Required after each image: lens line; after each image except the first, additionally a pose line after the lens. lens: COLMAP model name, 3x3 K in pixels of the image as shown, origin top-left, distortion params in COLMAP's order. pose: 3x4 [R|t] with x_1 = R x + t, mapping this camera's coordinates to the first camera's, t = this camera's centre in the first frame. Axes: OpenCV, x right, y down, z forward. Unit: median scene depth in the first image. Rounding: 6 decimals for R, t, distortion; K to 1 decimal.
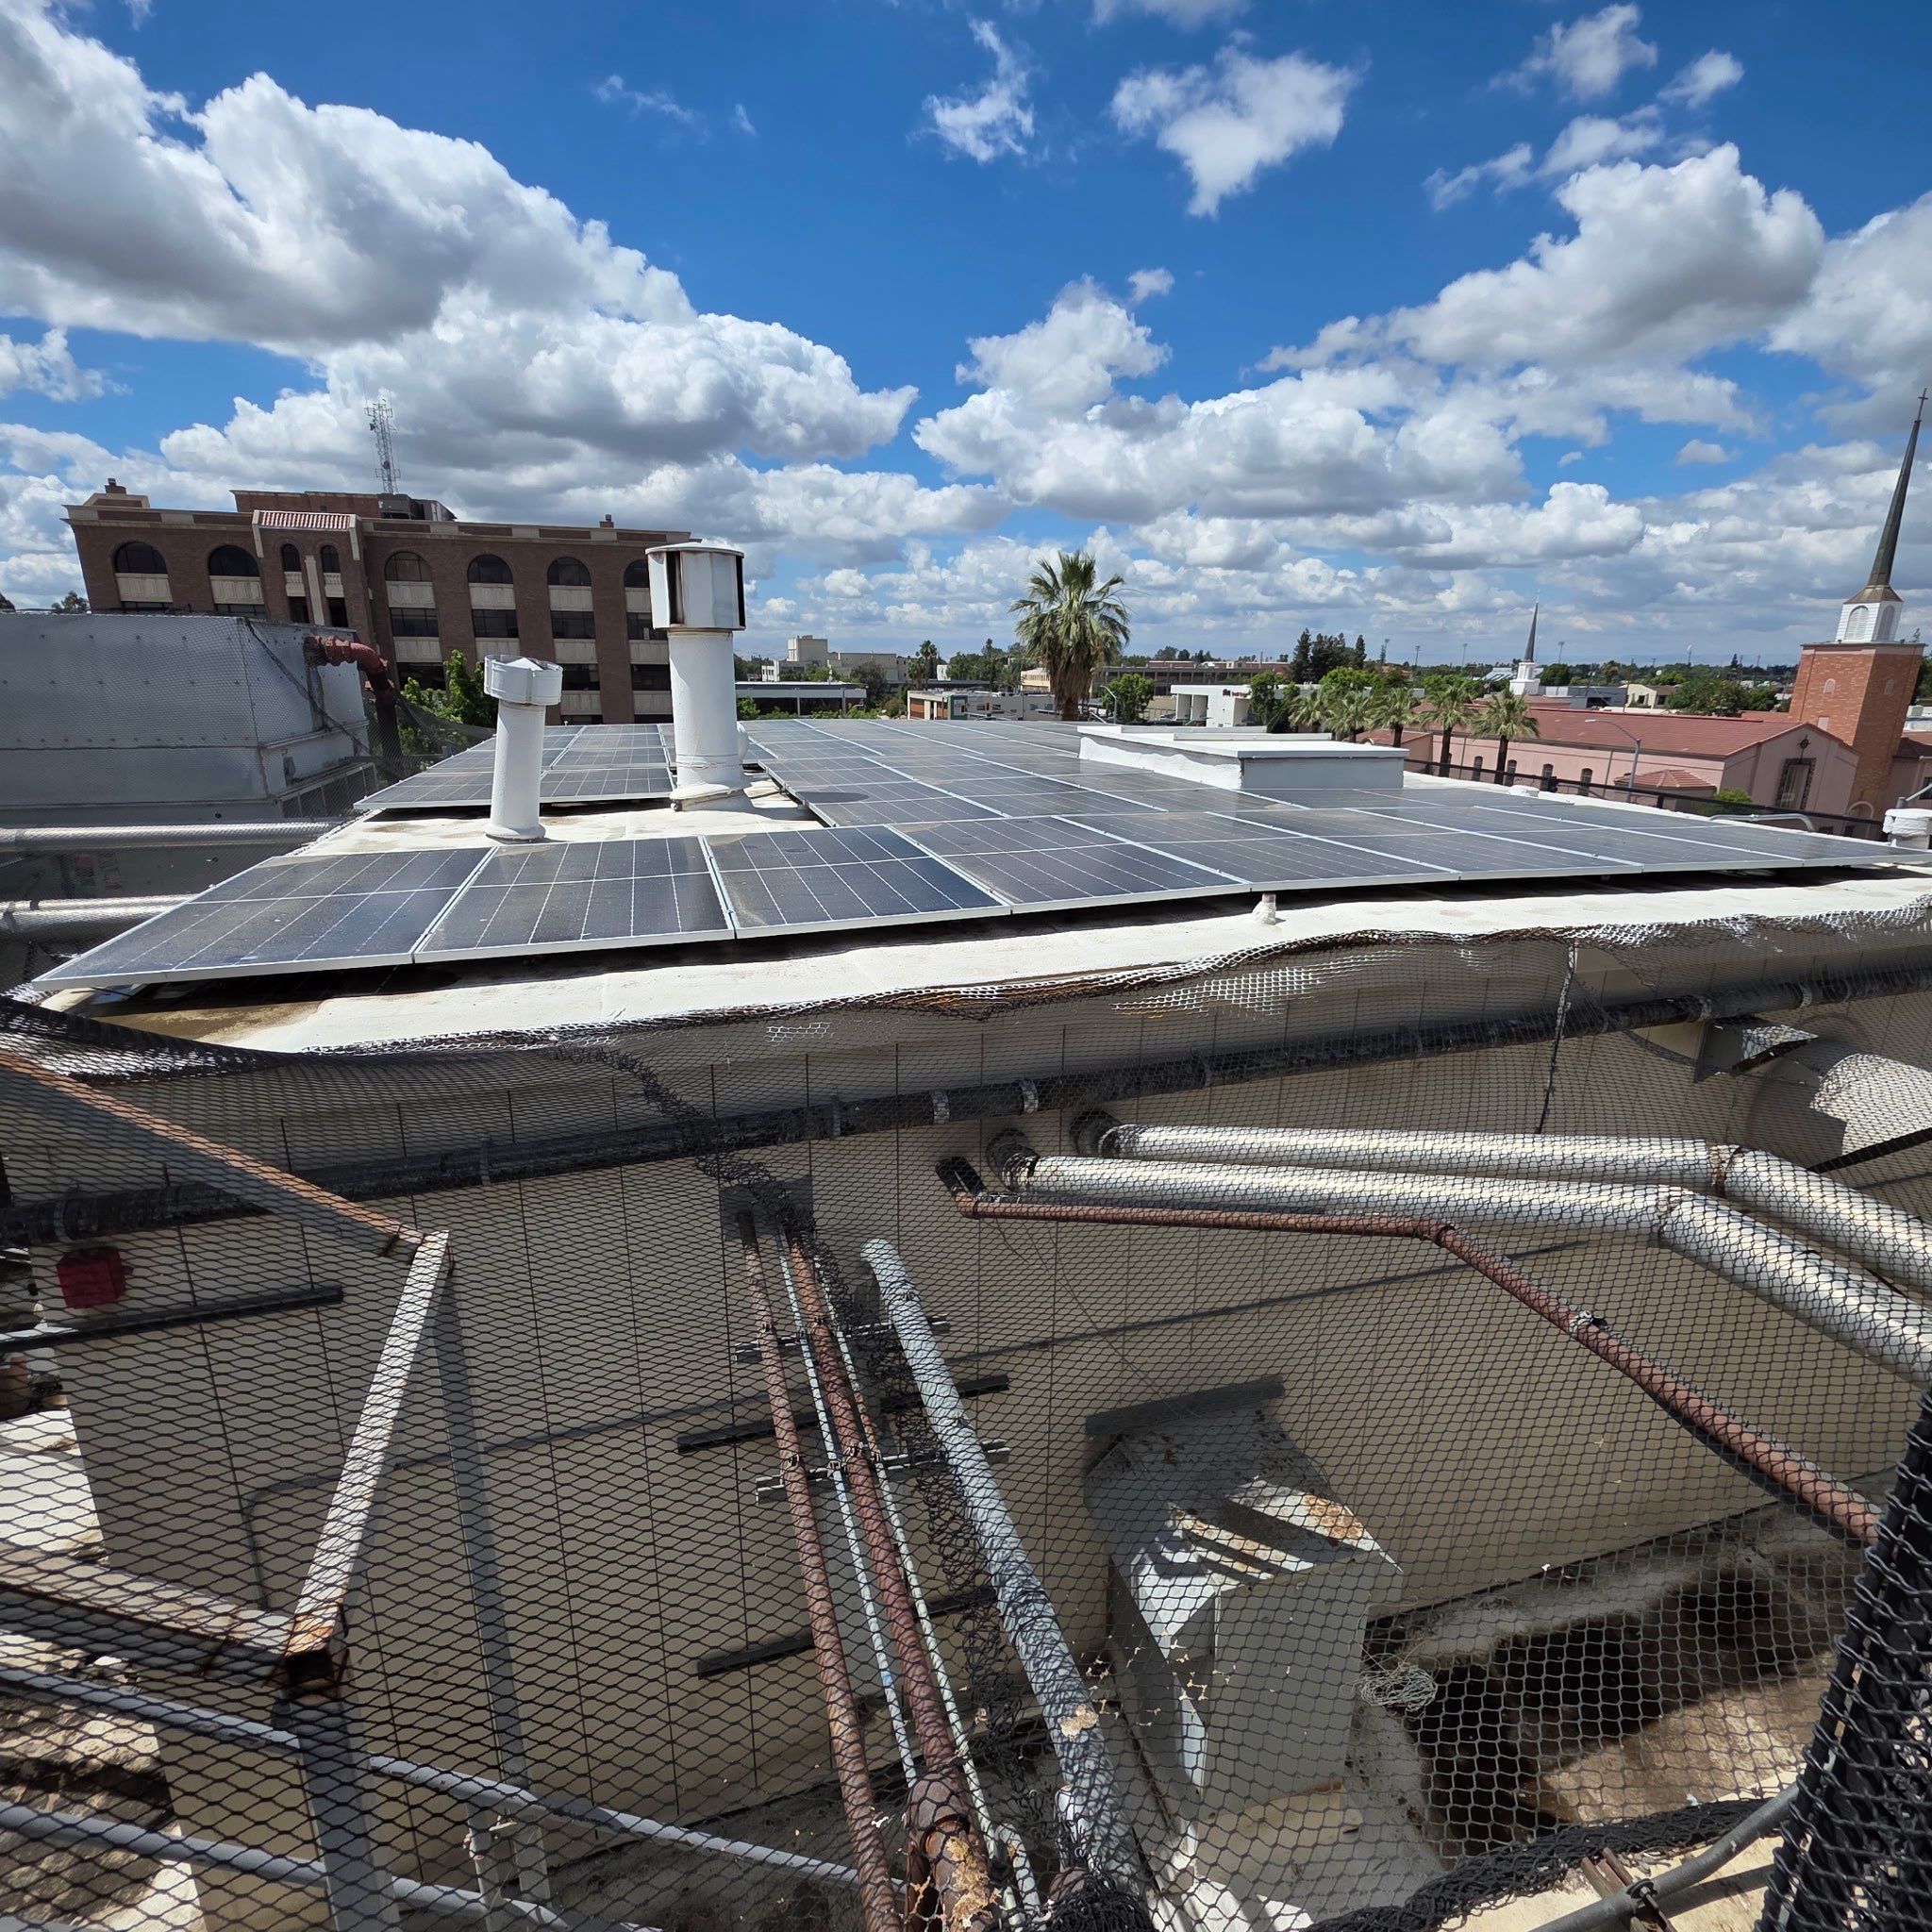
lens RADIAL K [[1028.9, 0, 959.1], [0, 1028.9, 958.2], [0, 0, 1]] dist [0.000097, -0.000551]
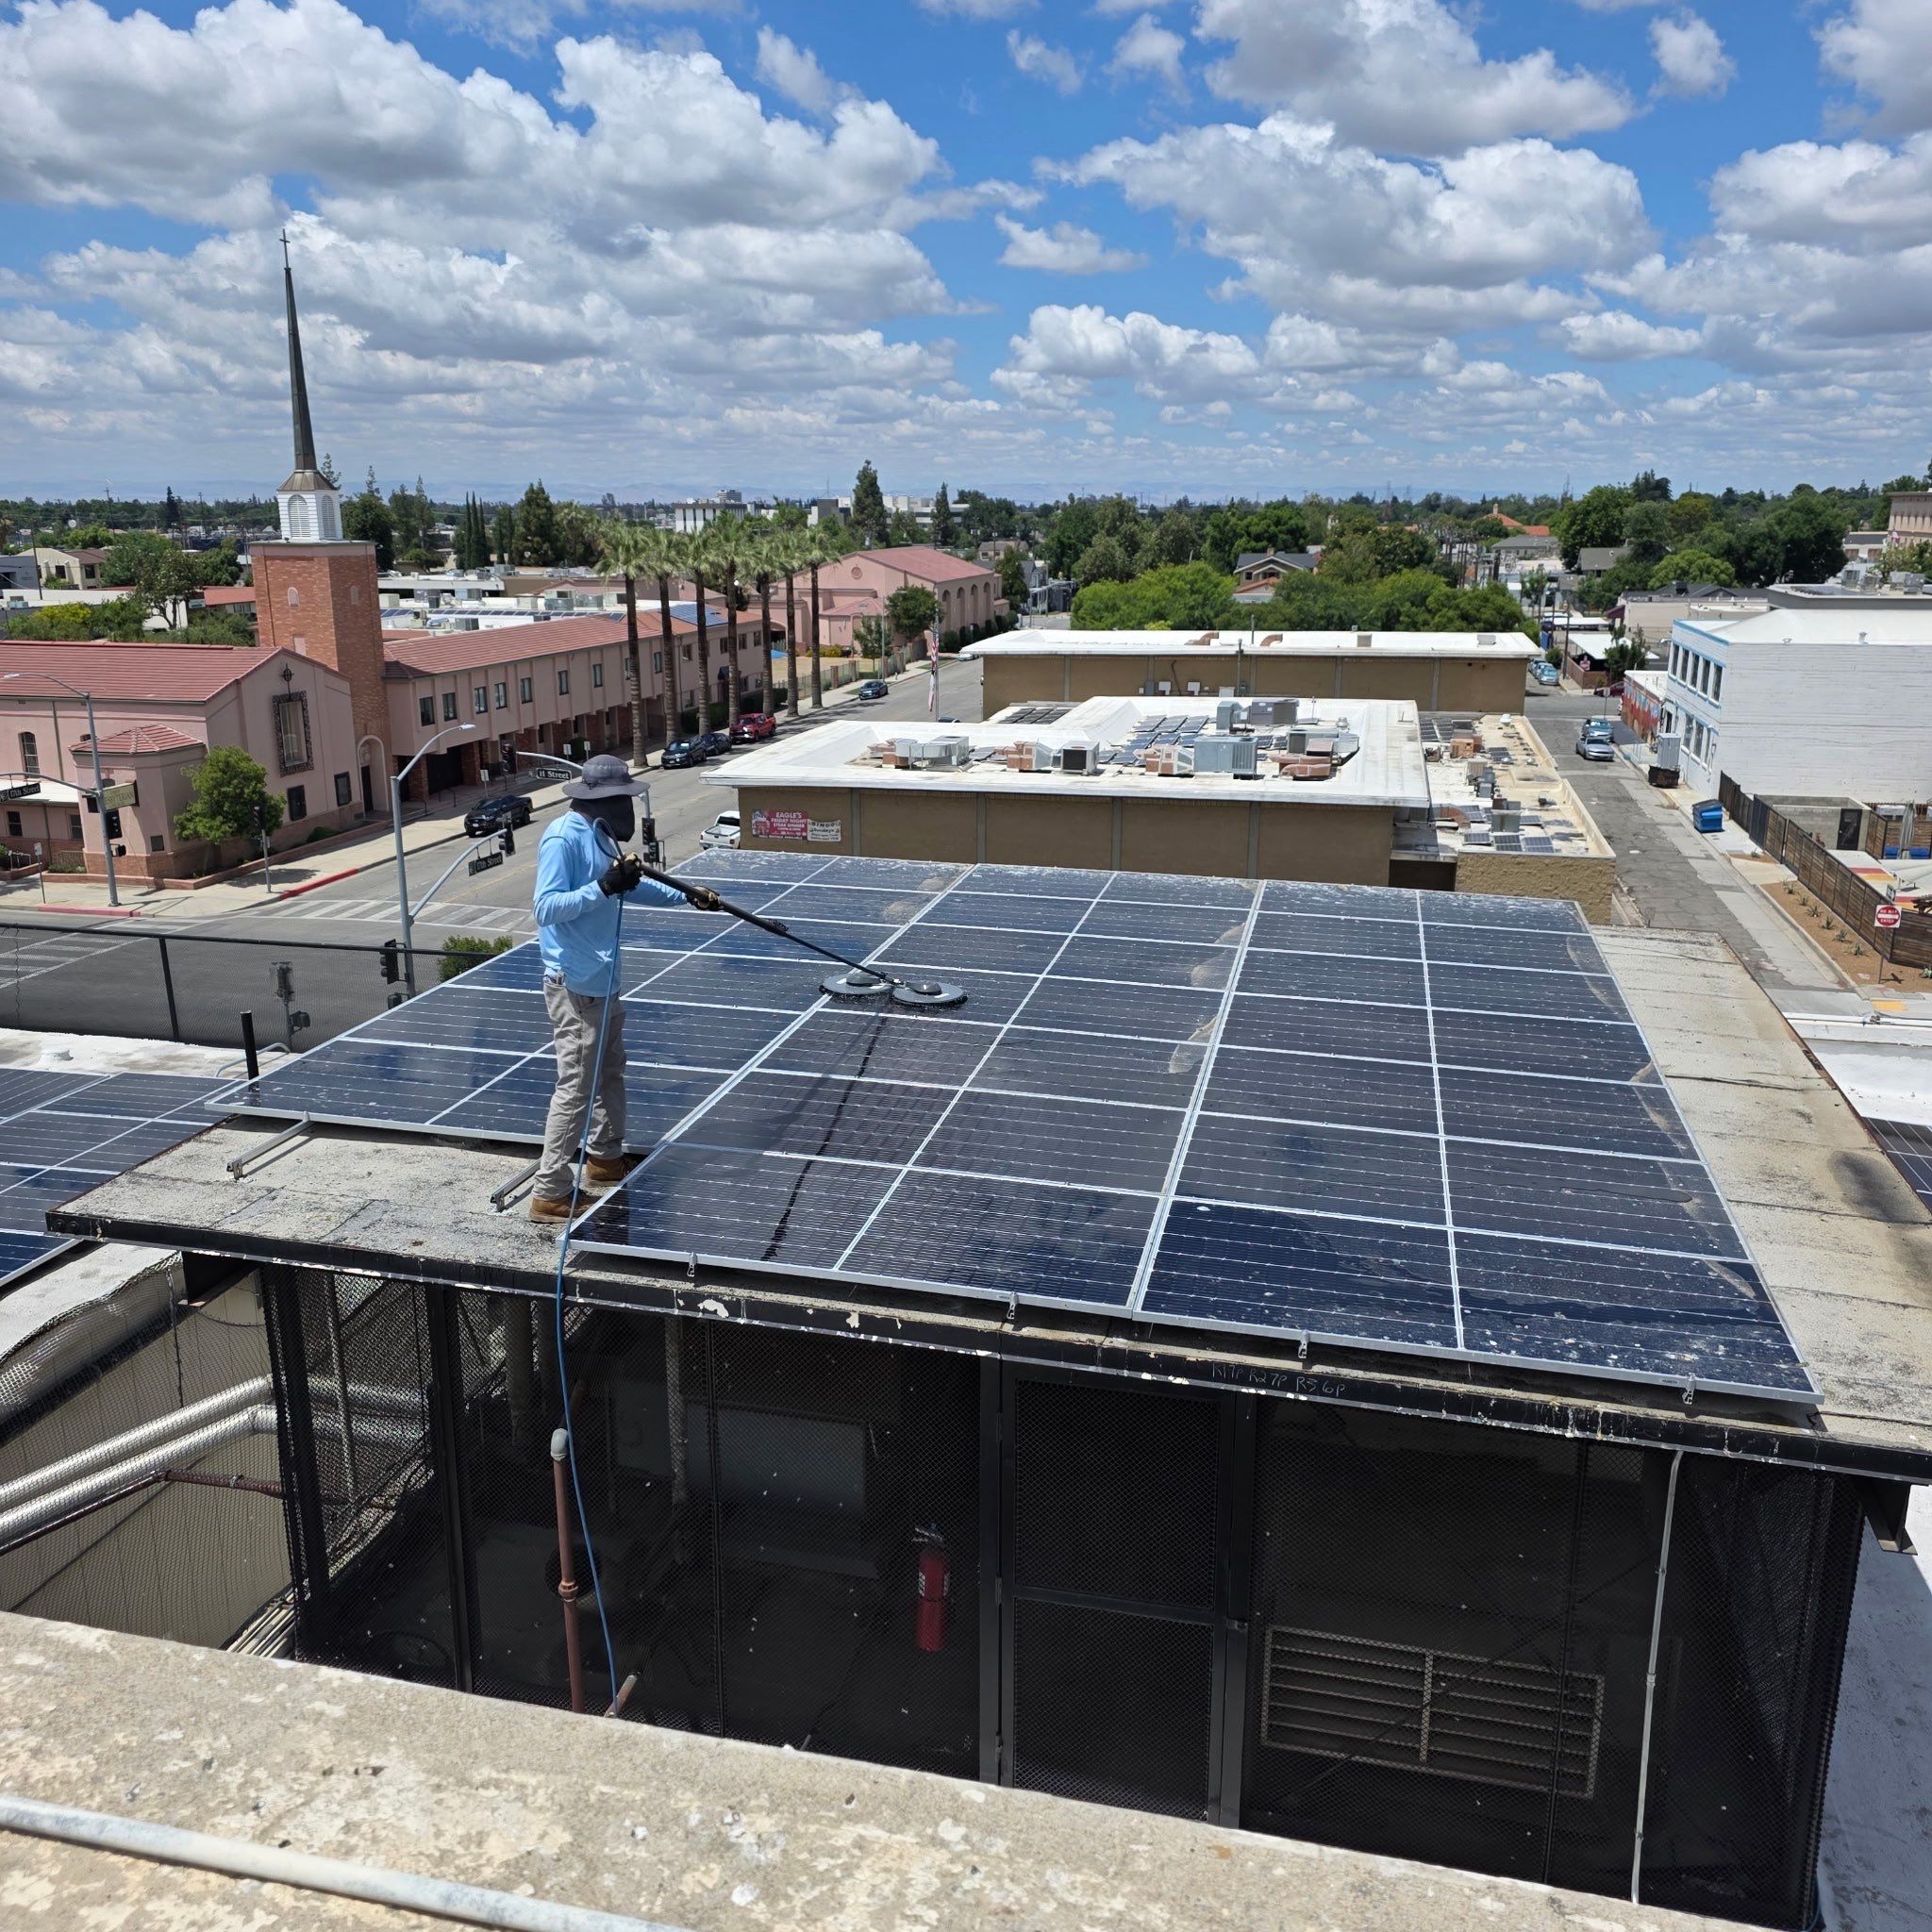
lens RADIAL K [[1716.0, 0, 940.9], [0, 1716.0, 943.5], [0, 0, 1]] dist [0.095899, -0.125011]
pose [[0.513941, -0.220388, 0.829032, -0.041332], [0.243506, 0.964161, 0.105354, -0.022165], [-0.822539, 0.147728, 0.549187, -0.069789]]
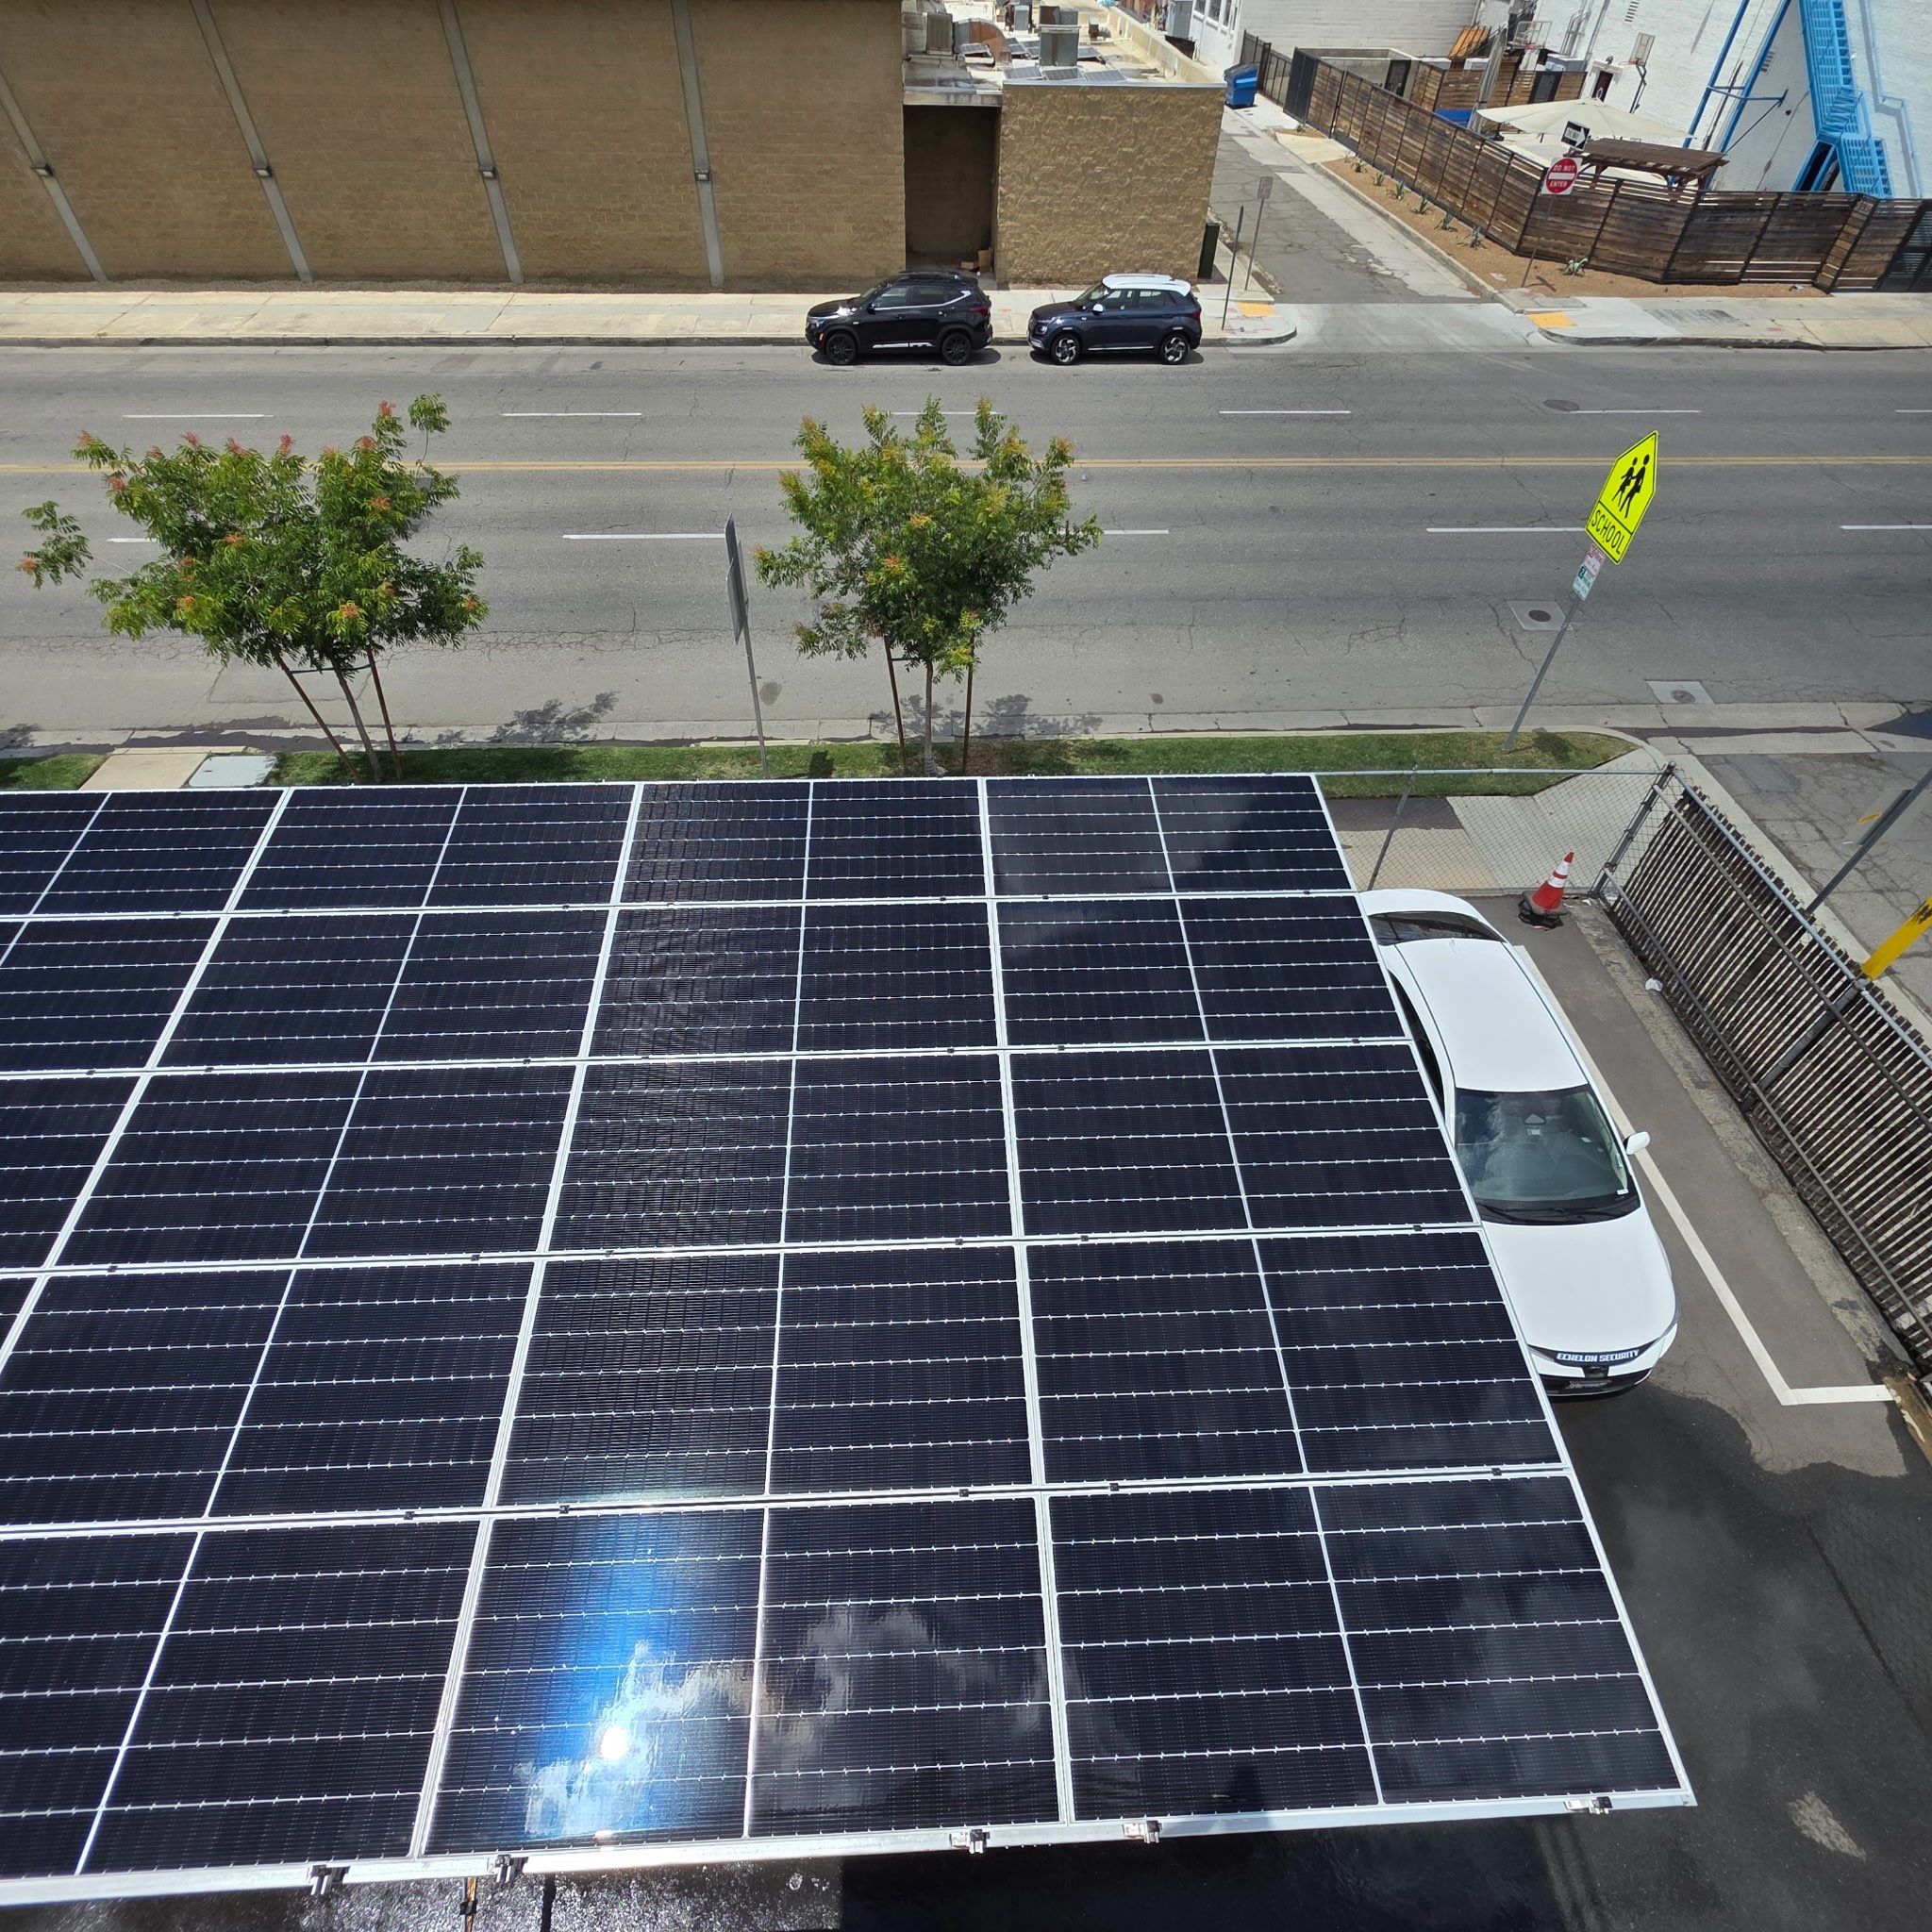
lens RADIAL K [[1024.5, 0, 958.9], [0, 1024.5, 959.8], [0, 0, 1]] dist [-0.001986, 0.000465]
pose [[0.248652, -0.712995, 0.655599, 0.316876], [0.254632, 0.701168, 0.665978, 0.046978], [-0.934524, 0.001340, 0.355898, 0.054208]]
